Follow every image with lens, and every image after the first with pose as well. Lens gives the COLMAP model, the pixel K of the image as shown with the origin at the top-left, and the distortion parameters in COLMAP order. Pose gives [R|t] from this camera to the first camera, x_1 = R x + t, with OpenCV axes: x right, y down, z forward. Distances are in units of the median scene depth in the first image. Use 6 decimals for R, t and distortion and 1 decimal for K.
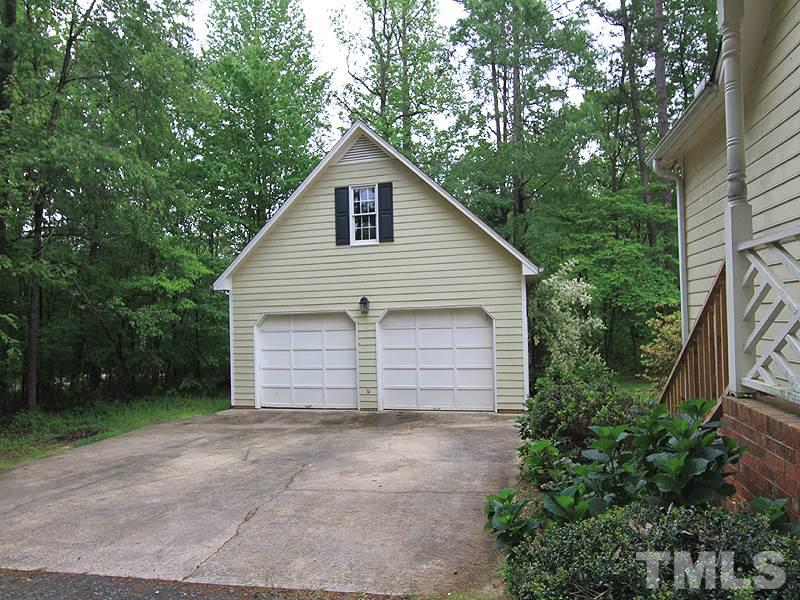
lens RADIAL K [[512.8, 0, 400.0], [0, 512.8, 300.0], [0, 0, 1]] dist [-0.004851, -0.002062]
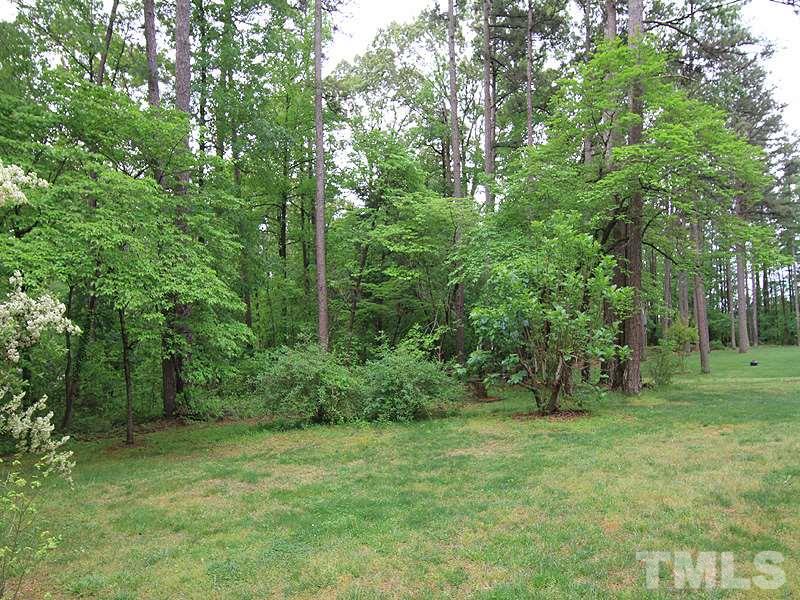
lens RADIAL K [[512.8, 0, 400.0], [0, 512.8, 300.0], [0, 0, 1]] dist [-0.004851, -0.002062]
pose [[0.578028, 0.068235, 0.813159, 0.209410], [-0.014622, 0.997204, -0.073285, 0.043919], [-0.815886, 0.030471, 0.577409, 0.527698]]
